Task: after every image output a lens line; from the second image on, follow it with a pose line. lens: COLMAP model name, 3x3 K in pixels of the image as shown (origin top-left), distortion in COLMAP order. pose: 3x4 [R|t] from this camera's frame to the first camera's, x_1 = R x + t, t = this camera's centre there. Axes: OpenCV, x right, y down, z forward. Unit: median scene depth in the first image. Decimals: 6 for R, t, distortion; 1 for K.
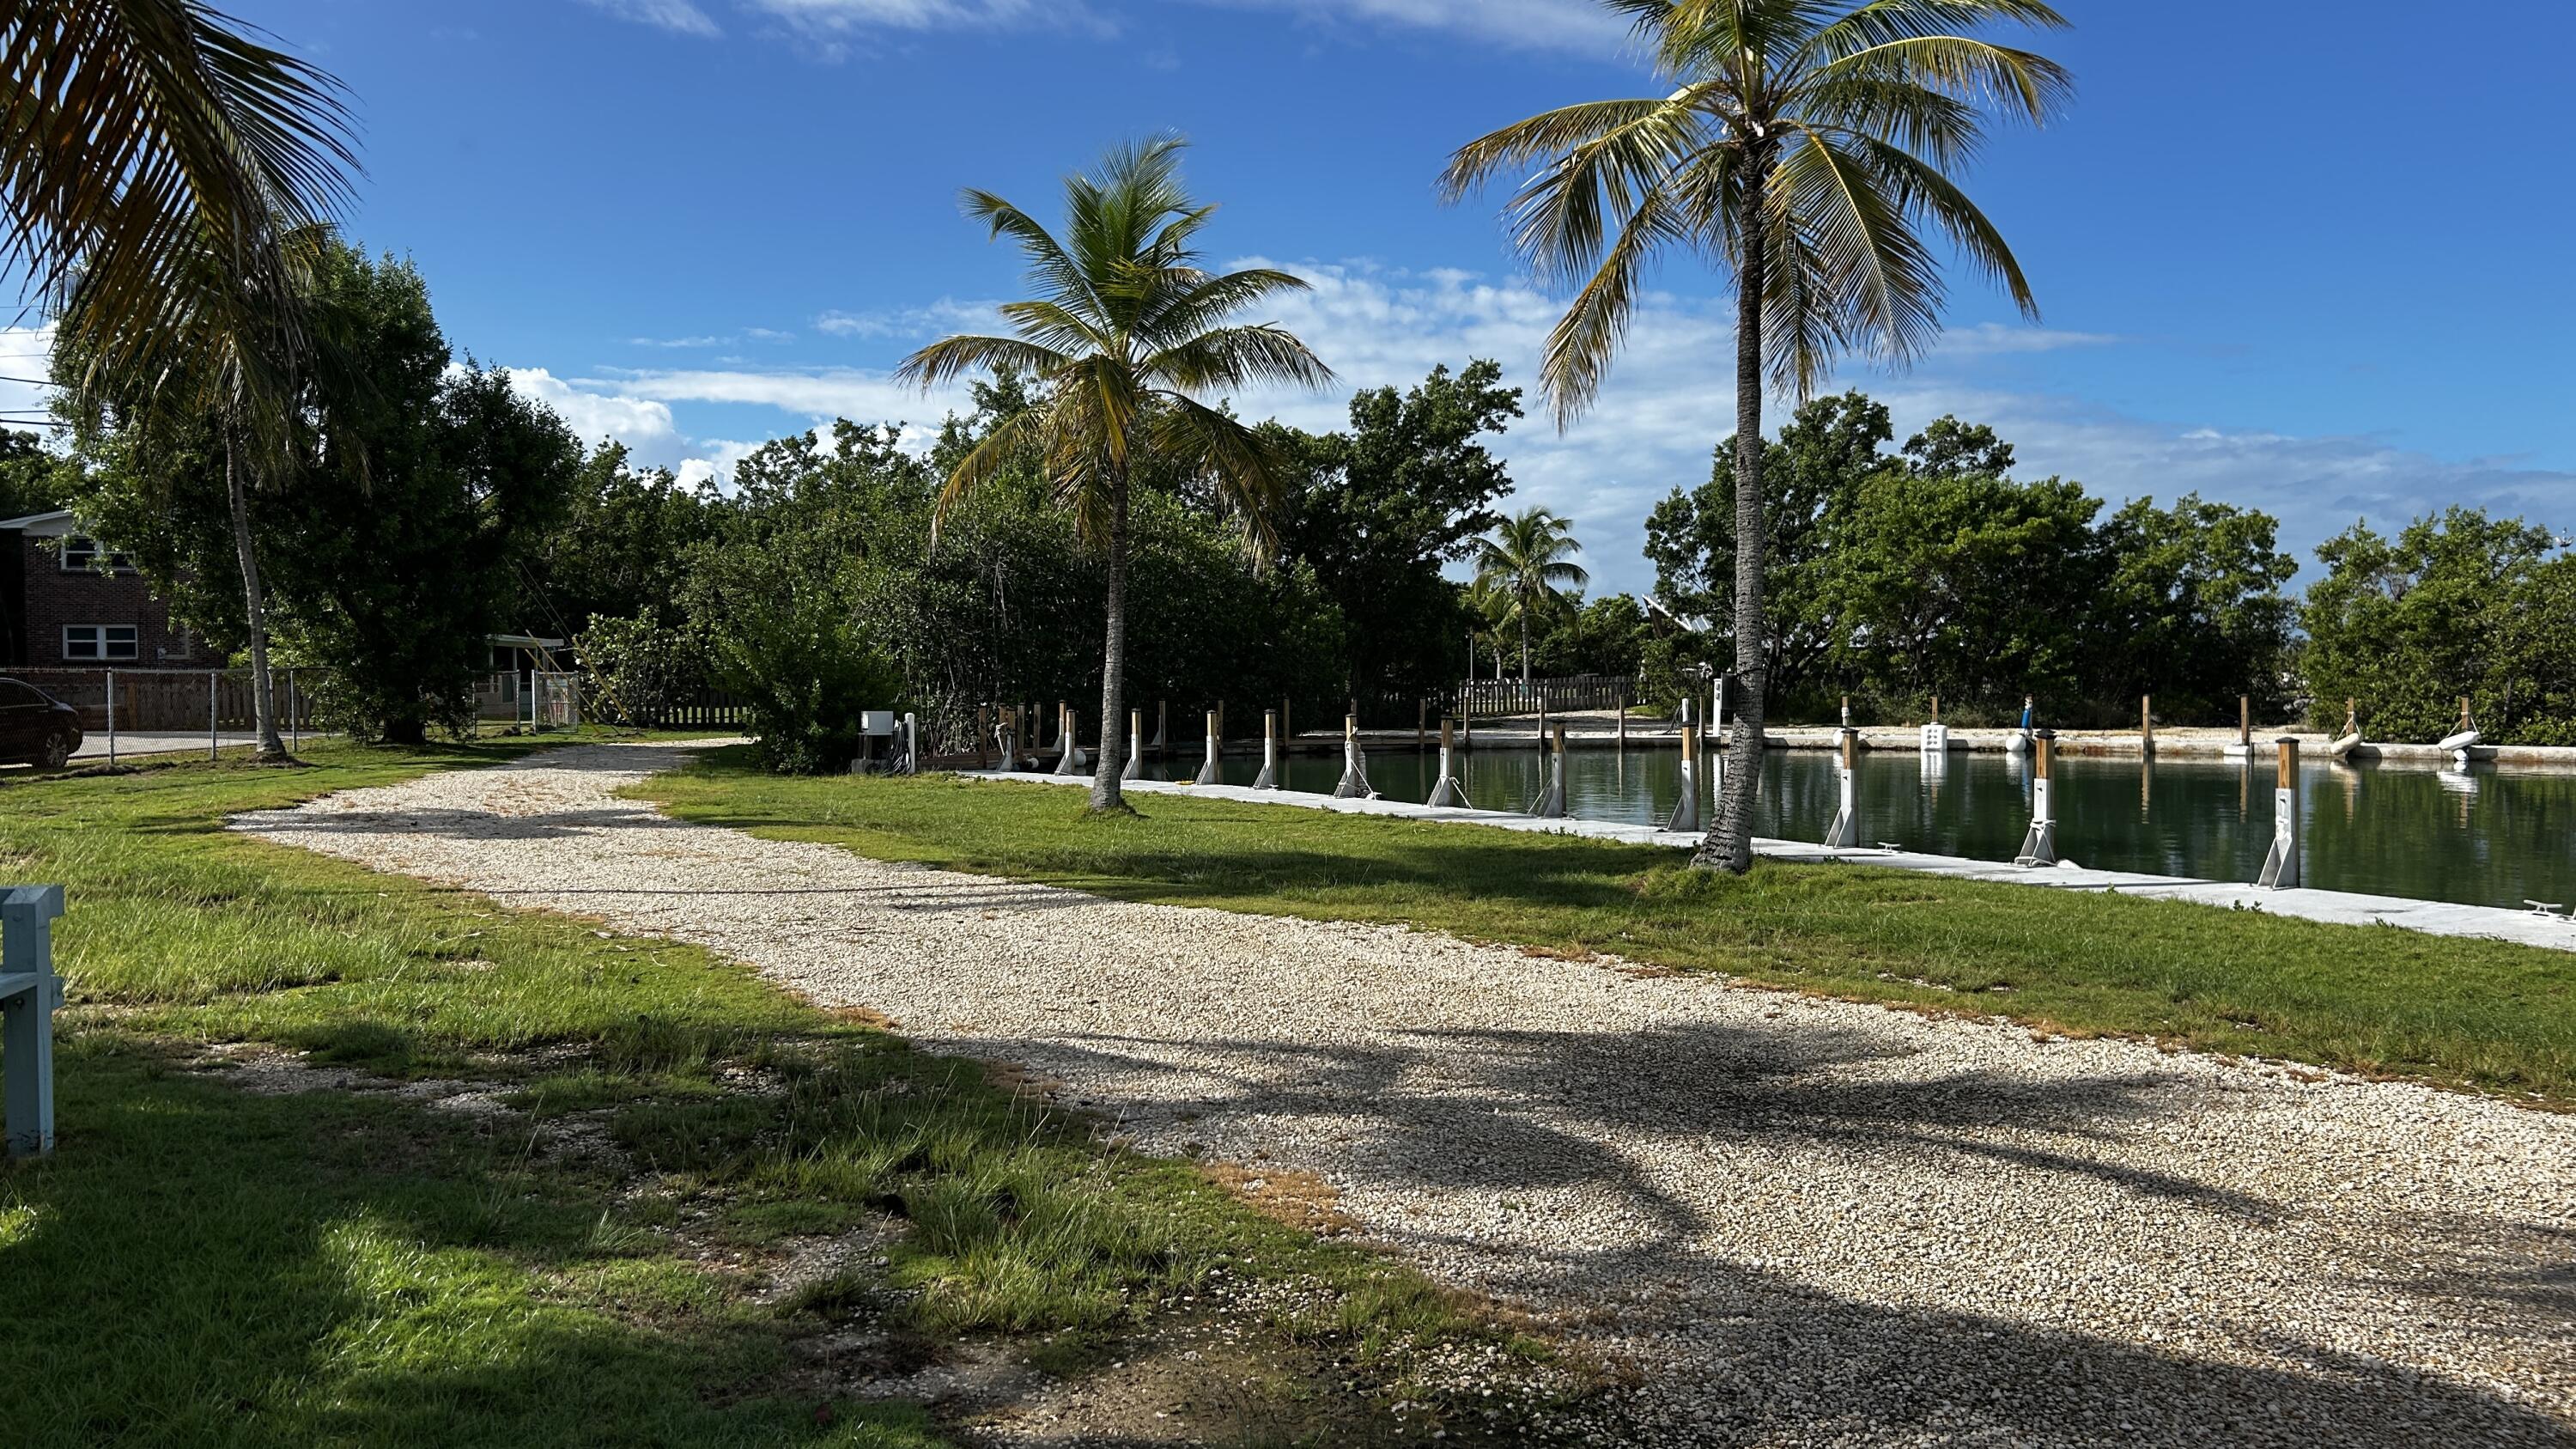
lens RADIAL K [[1934.2, 0, 1288.0], [0, 1934.2, 724.5], [0, 0, 1]] dist [0.005050, 0.004596]
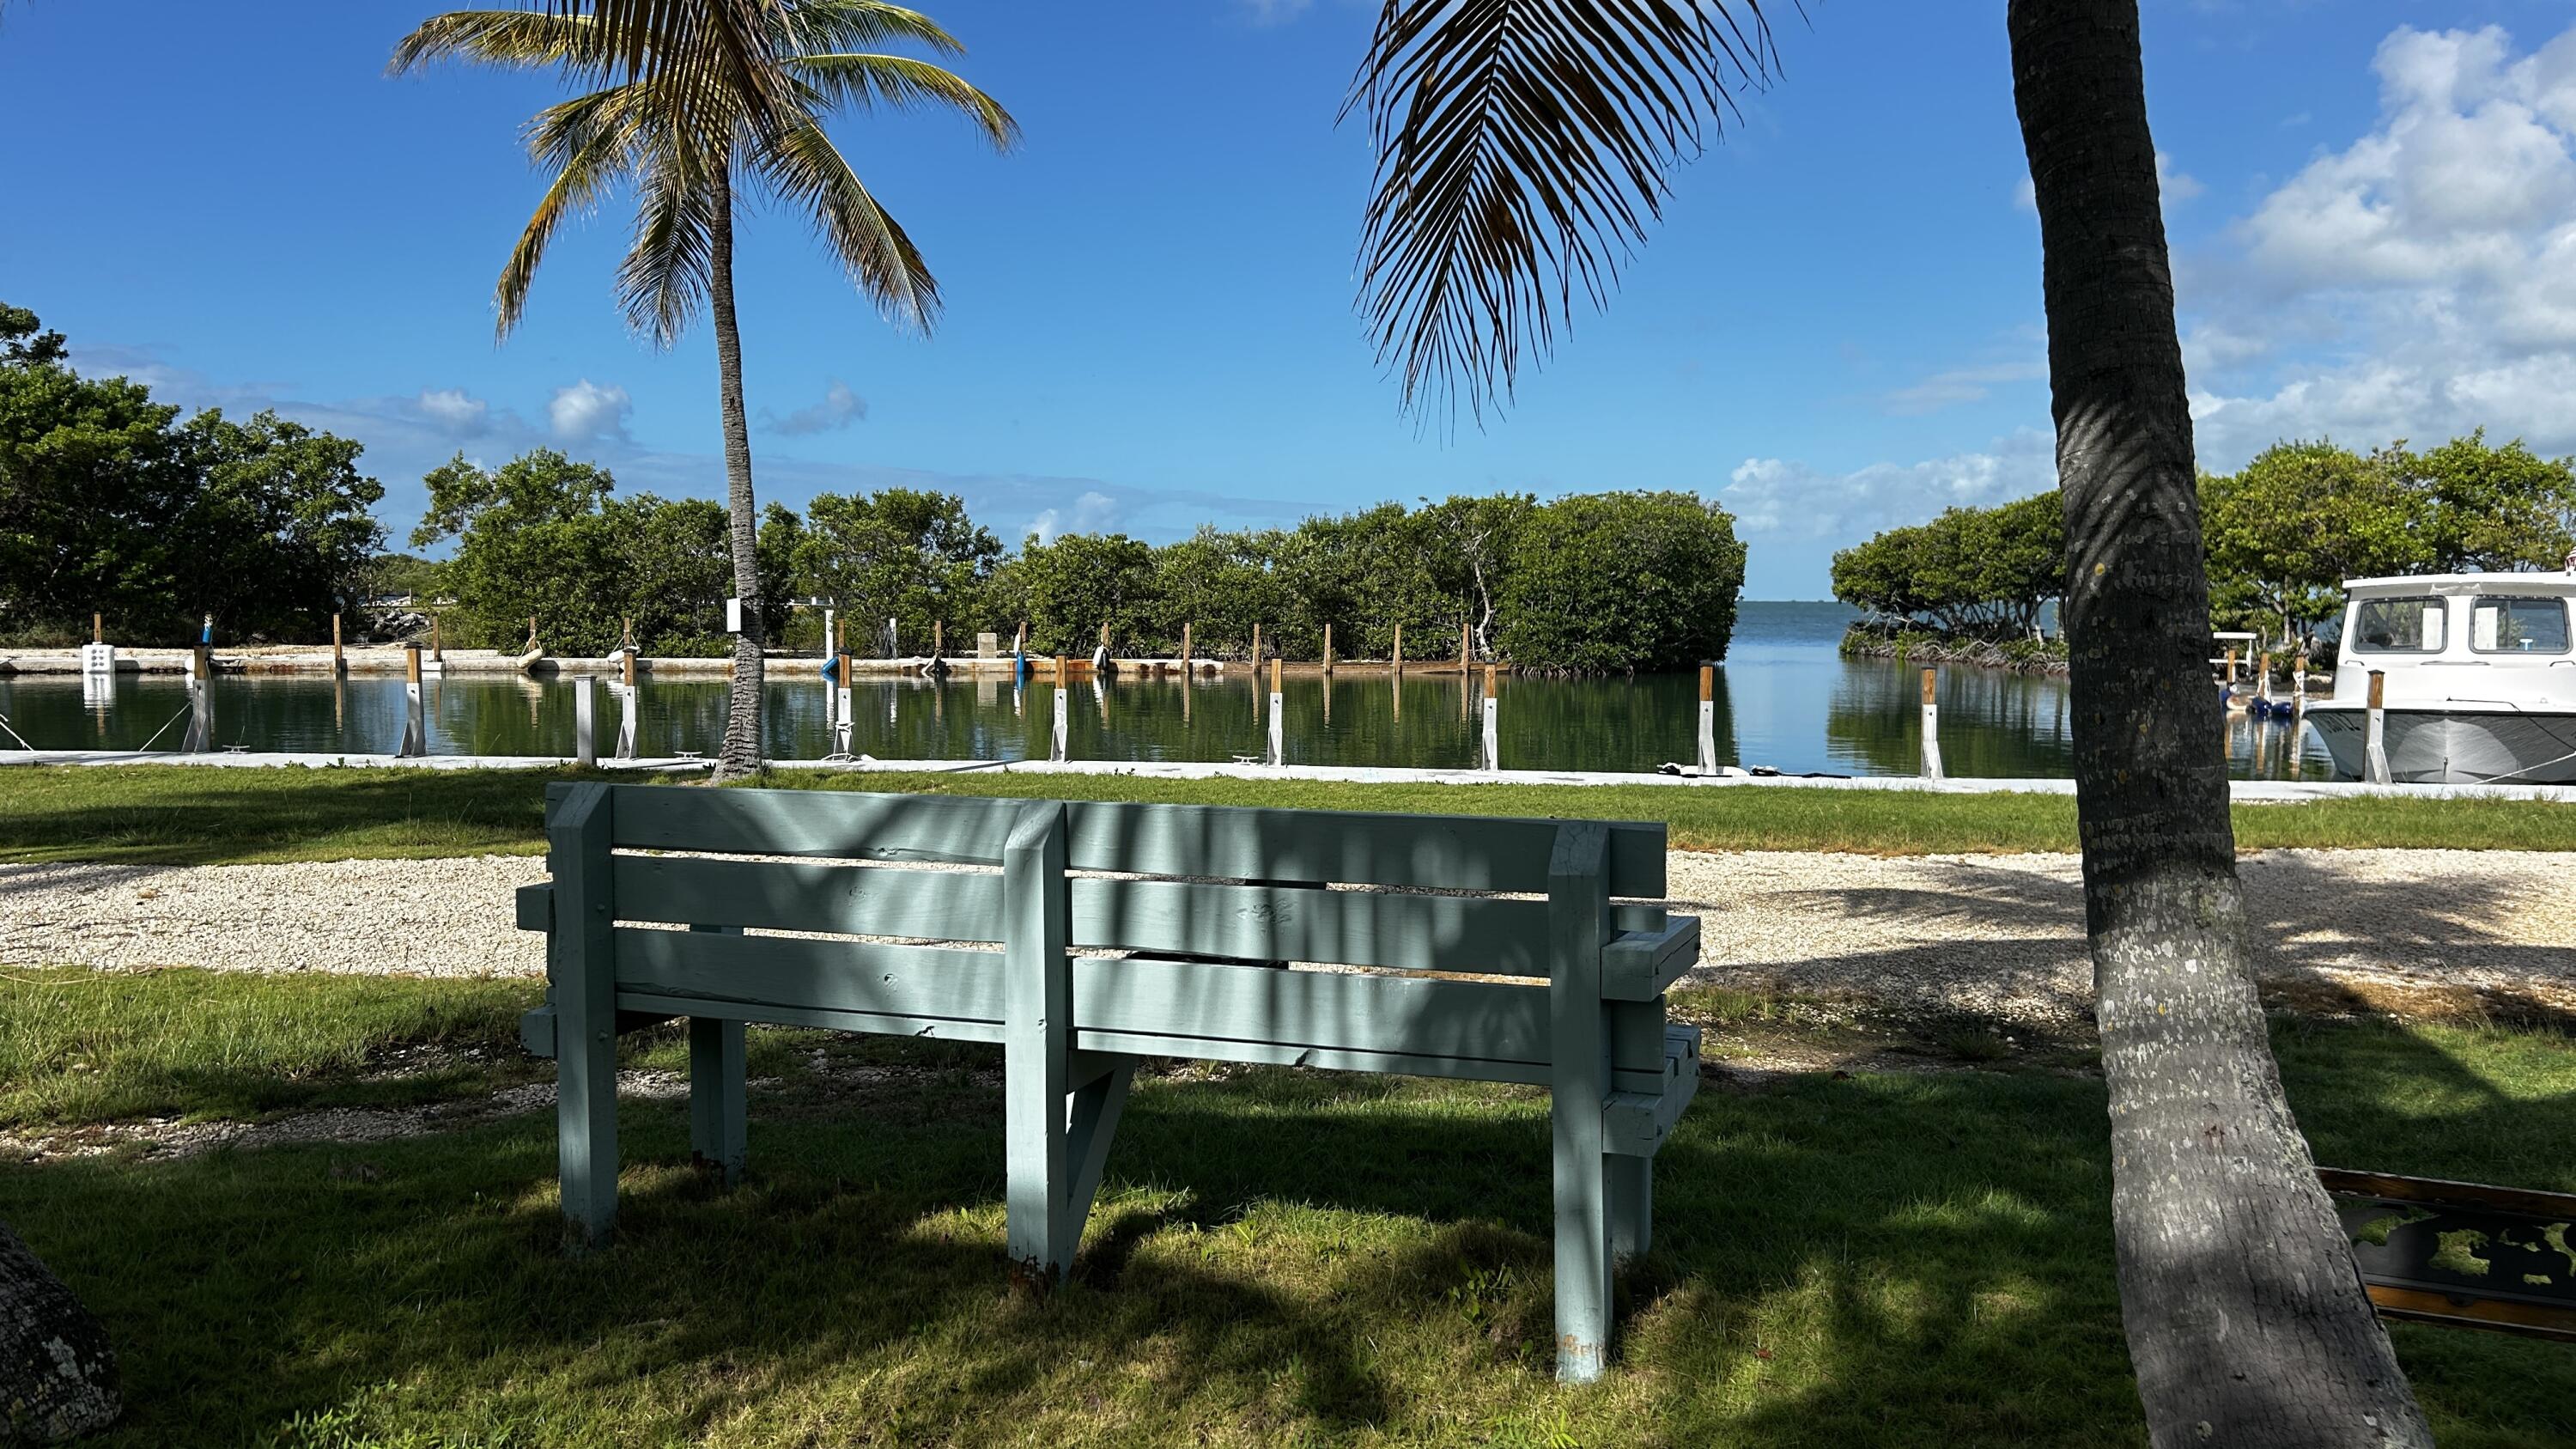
lens RADIAL K [[1934.2, 0, 1288.0], [0, 1934.2, 724.5], [0, 0, 1]] dist [0.005050, 0.004596]
pose [[0.498665, -0.045098, 0.865621, -0.181207], [0.007162, 0.998826, 0.047912, -0.002064], [-0.866765, -0.017693, 0.498403, 0.058564]]
